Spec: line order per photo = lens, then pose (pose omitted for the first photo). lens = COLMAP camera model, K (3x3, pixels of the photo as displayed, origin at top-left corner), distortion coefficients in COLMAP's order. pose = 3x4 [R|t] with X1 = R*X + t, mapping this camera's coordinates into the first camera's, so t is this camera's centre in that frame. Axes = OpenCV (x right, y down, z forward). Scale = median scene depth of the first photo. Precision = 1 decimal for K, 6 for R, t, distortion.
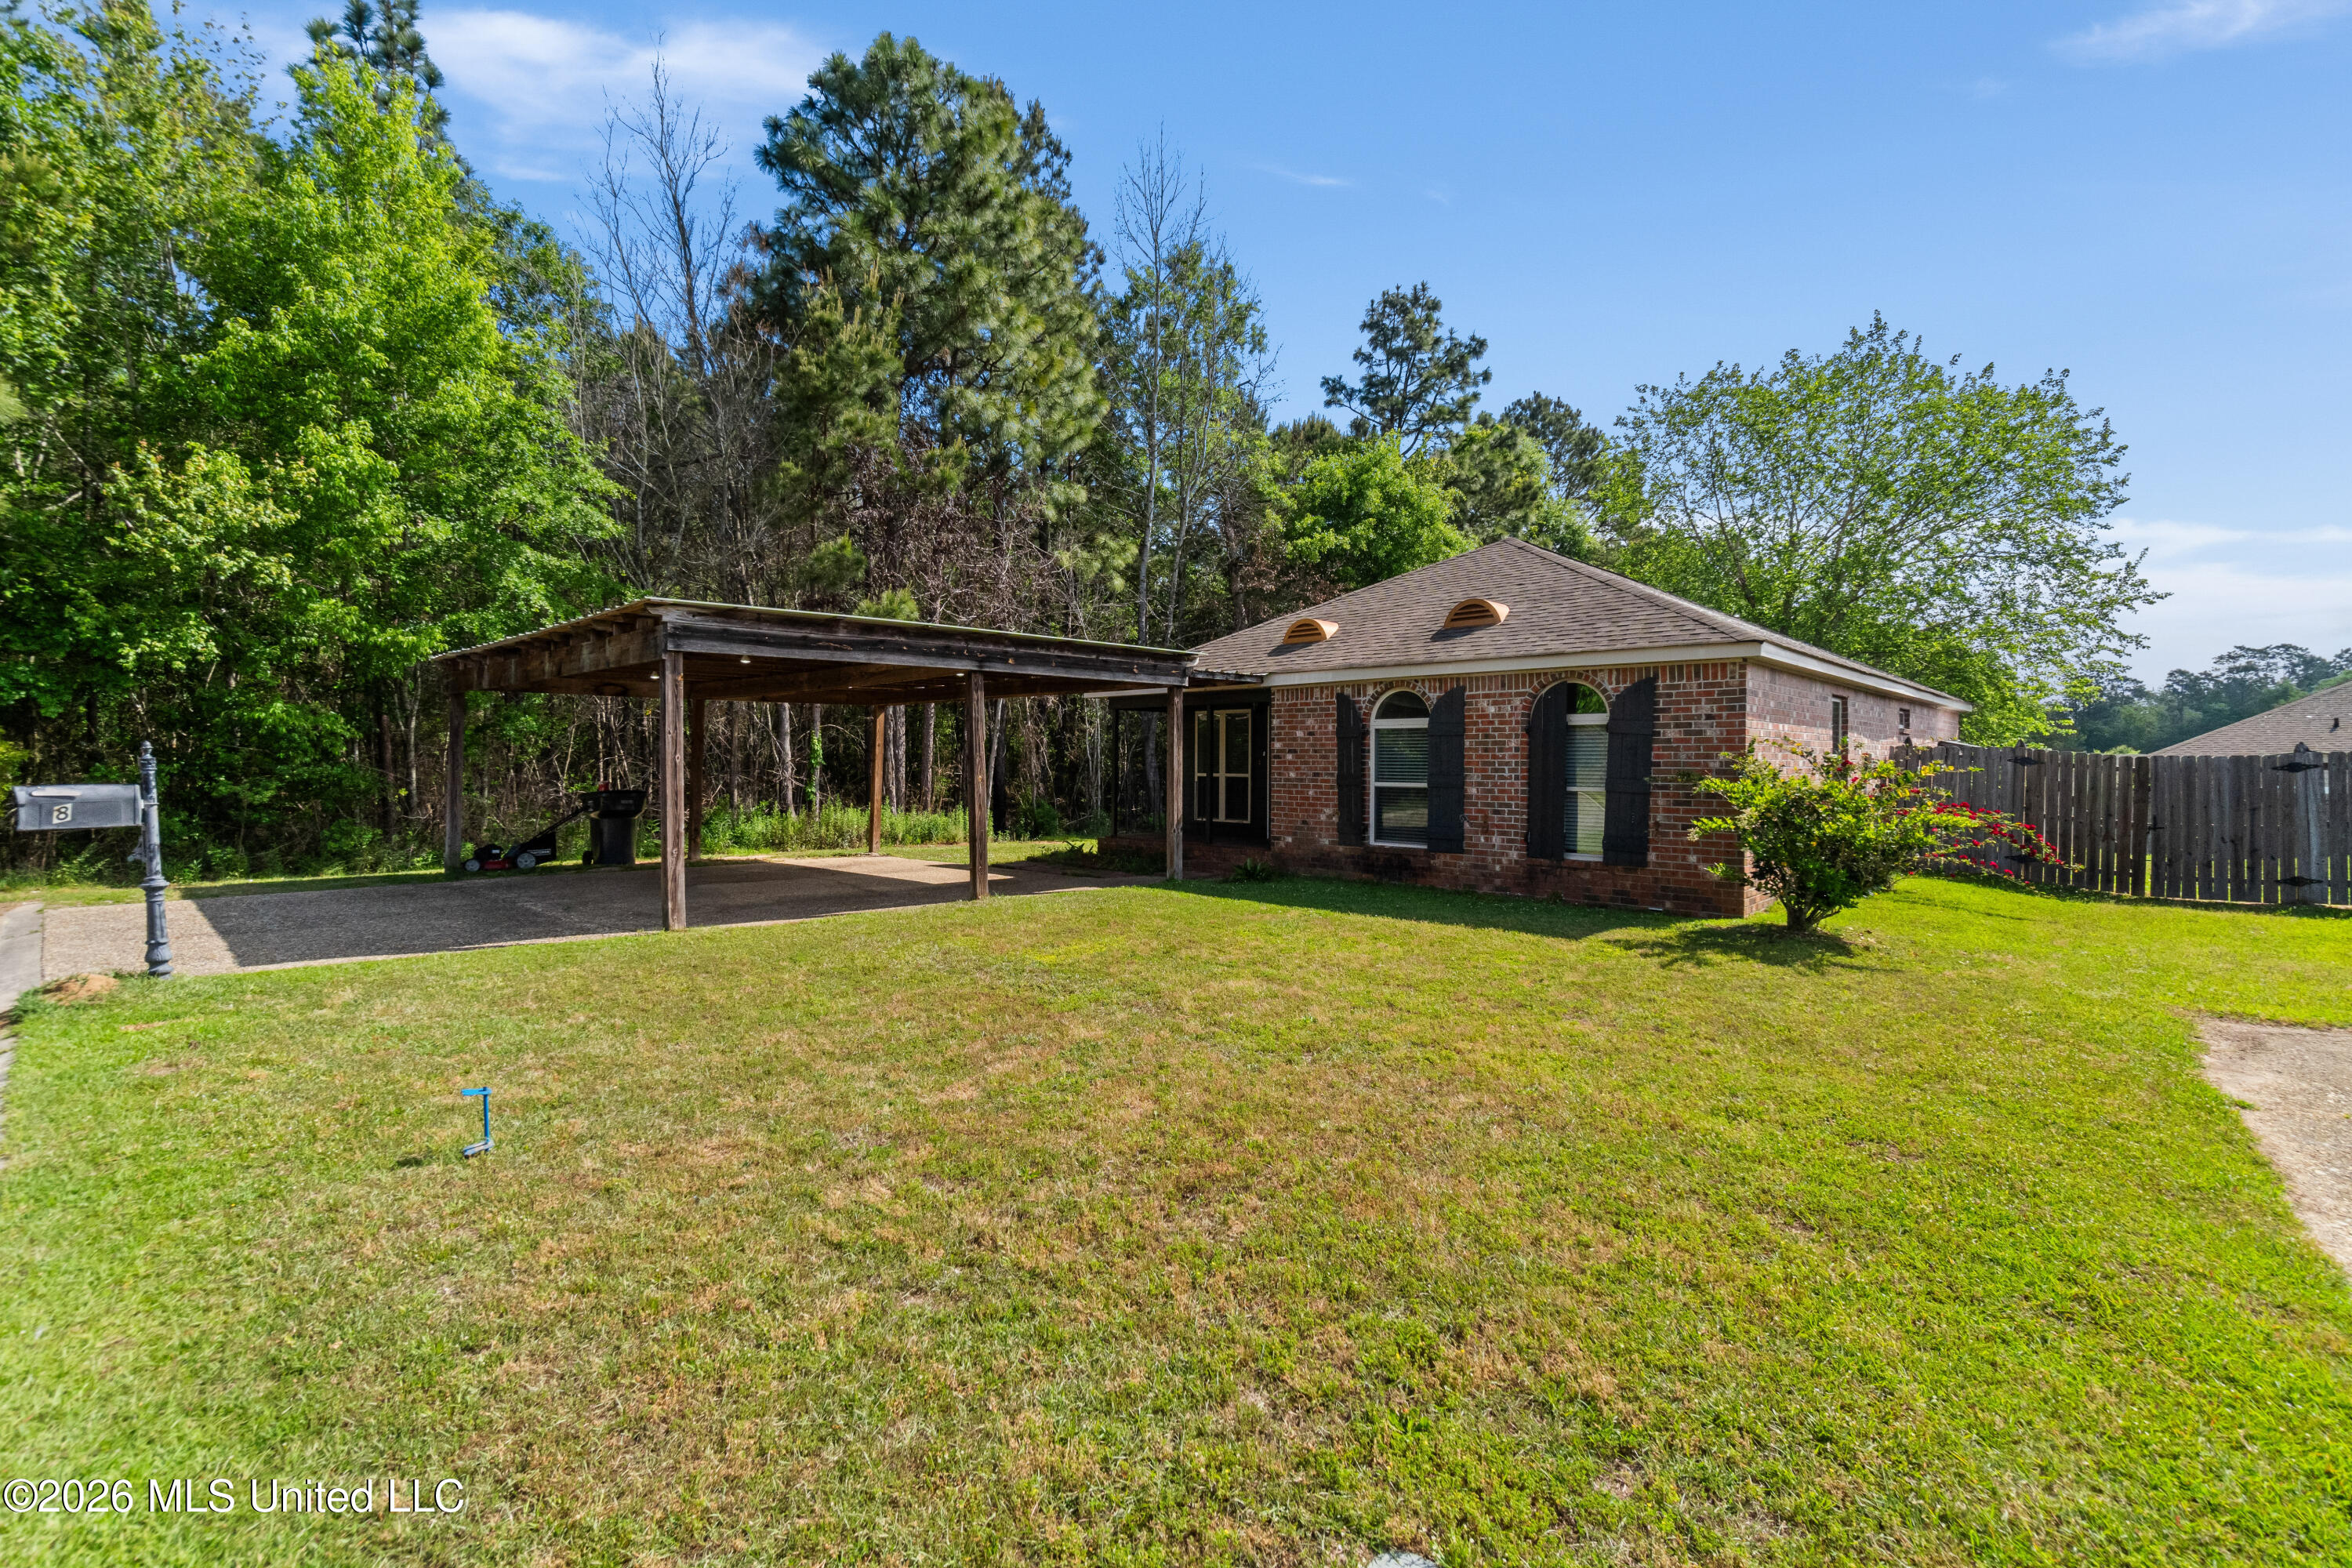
lens RADIAL K [[1035.1, 0, 1146.5], [0, 1035.1, 765.2], [0, 0, 1]] dist [-0.003782, 0.000593]
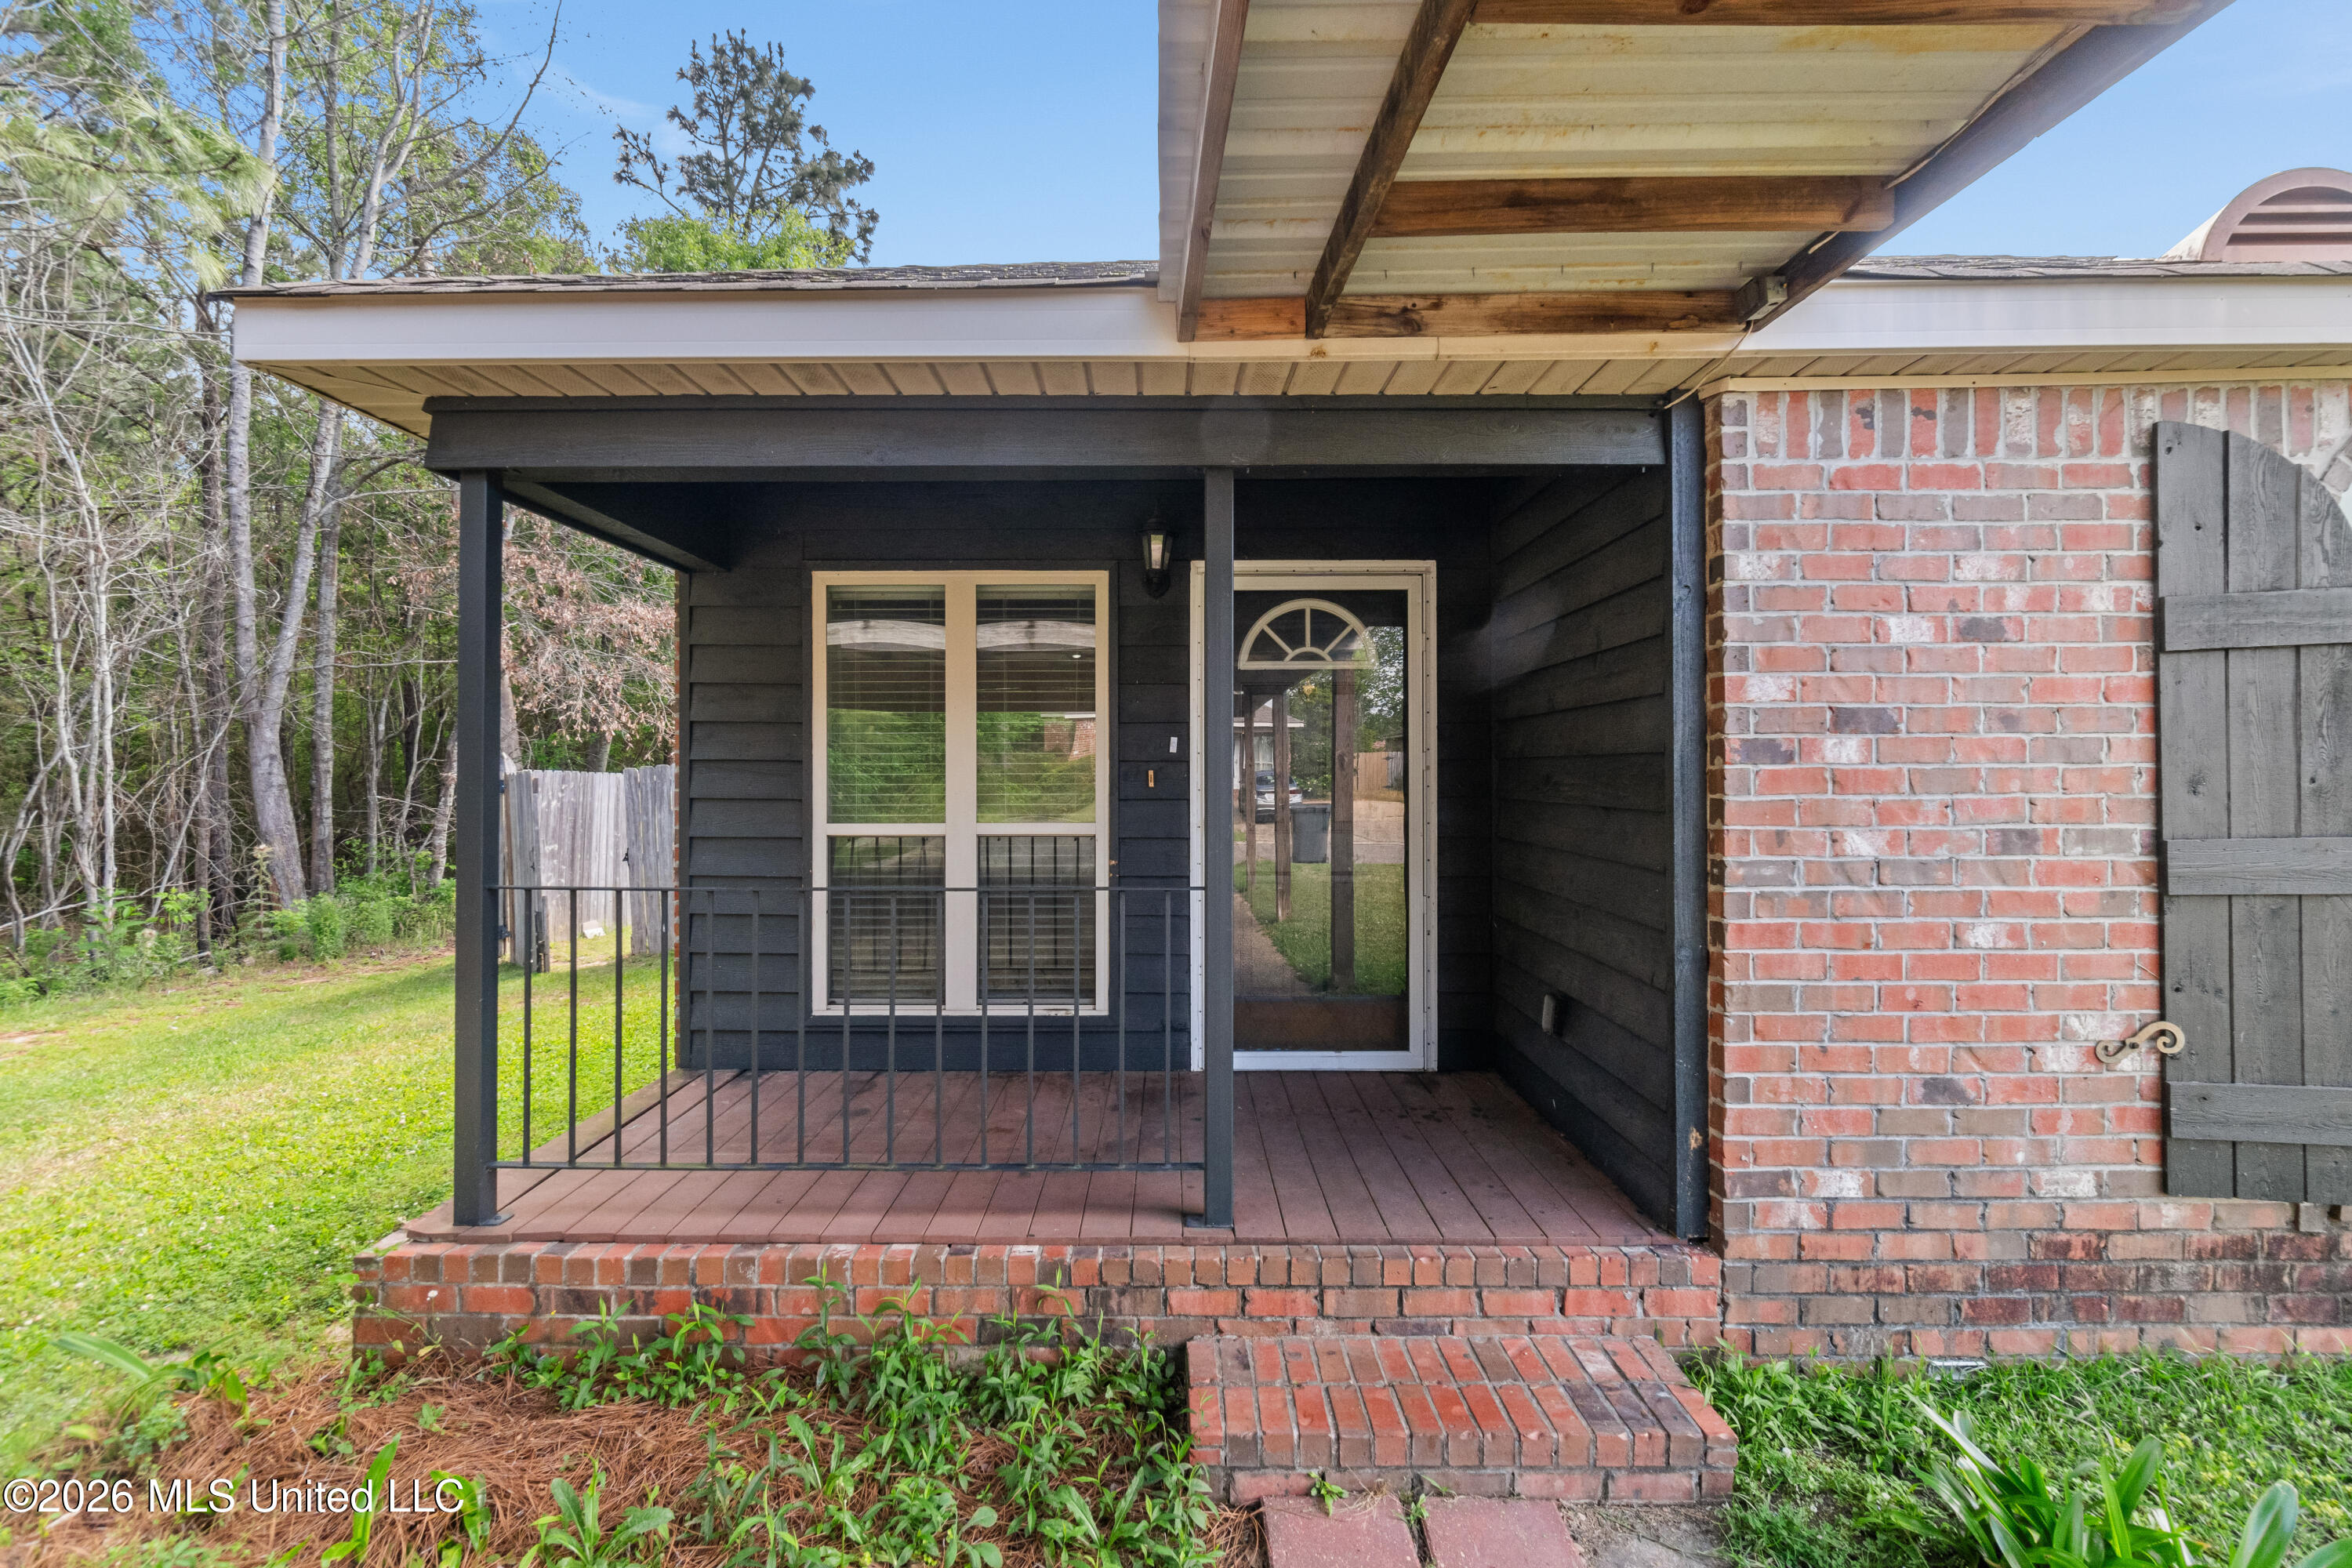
lens RADIAL K [[1068.9, 0, 1167.1], [0, 1068.9, 753.7], [0, 0, 1]] dist [-0.002619, -0.000011]
pose [[0.711548, 0.004844, 0.702621, -0.098675], [0.008732, 0.999838, -0.015737, -0.006042], [-0.702584, 0.017333, 0.711390, 1.047130]]
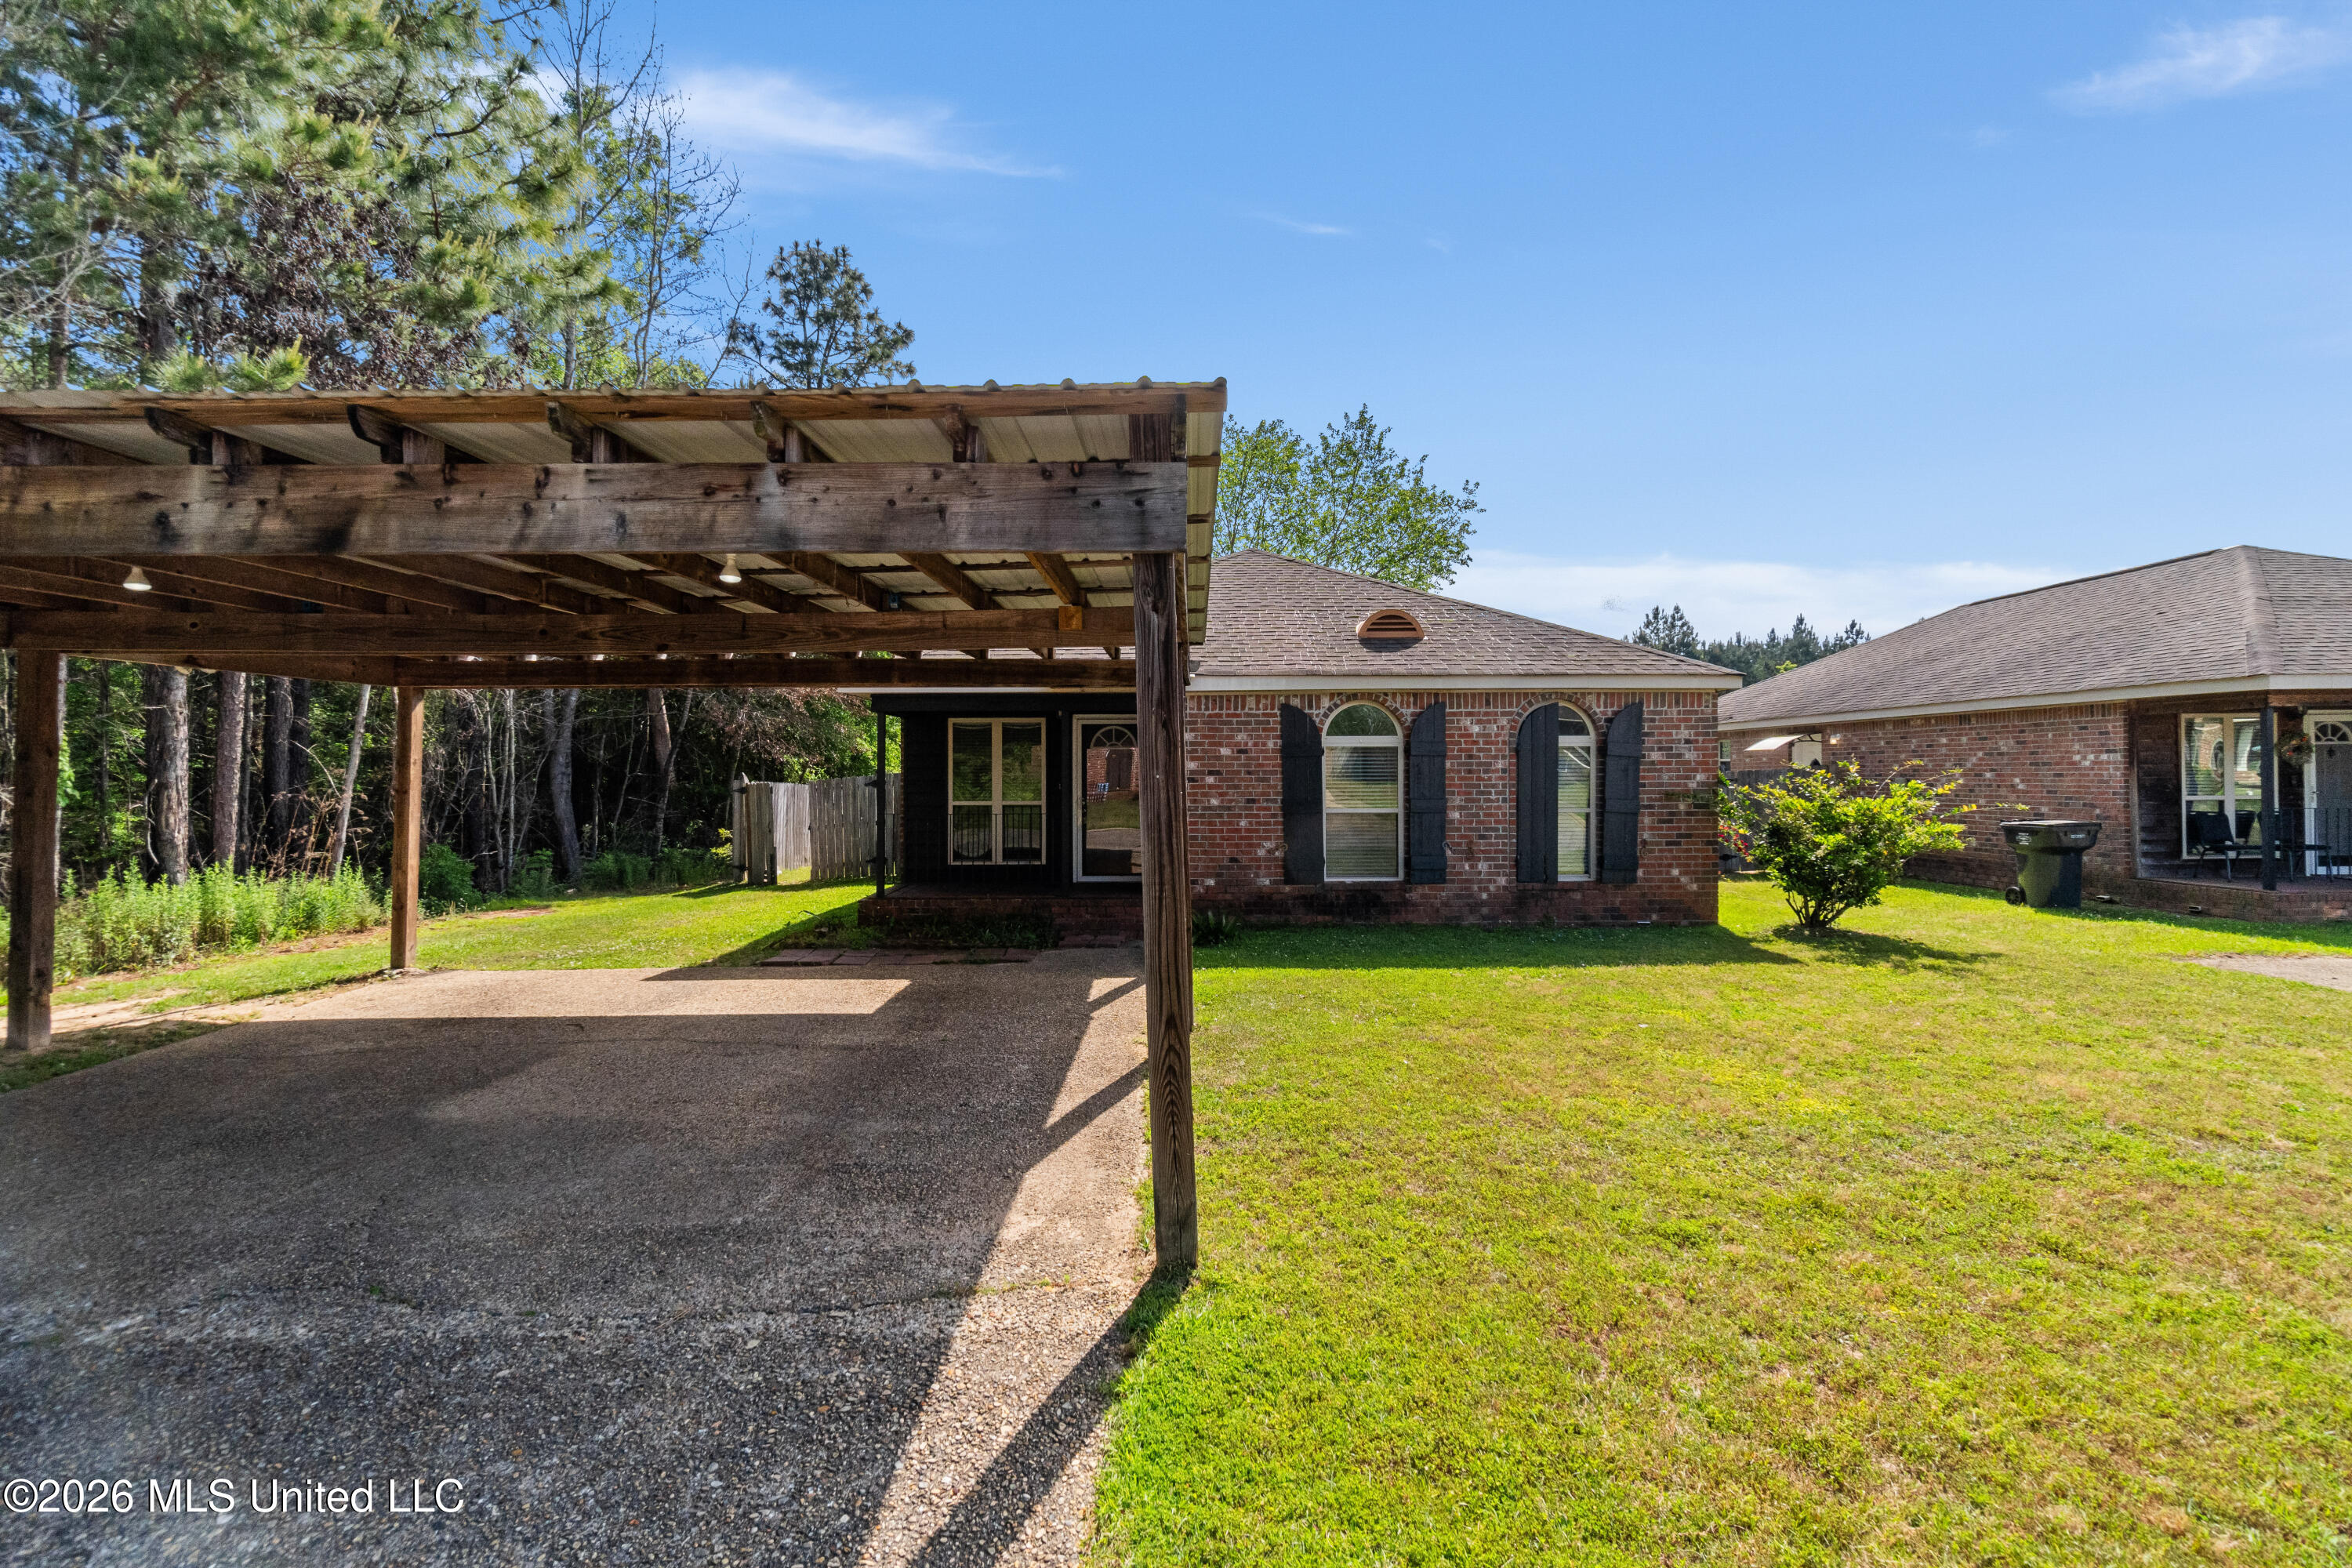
lens RADIAL K [[1043.3, 0, 1168.9], [0, 1043.3, 771.3], [0, 0, 1]] dist [-0.001103, 0.000655]
pose [[0.709759, -0.001770, 0.704442, -0.506119], [0.009314, 0.999933, -0.006872, -0.010232], [-0.704383, 0.011439, 0.709728, 0.492015]]
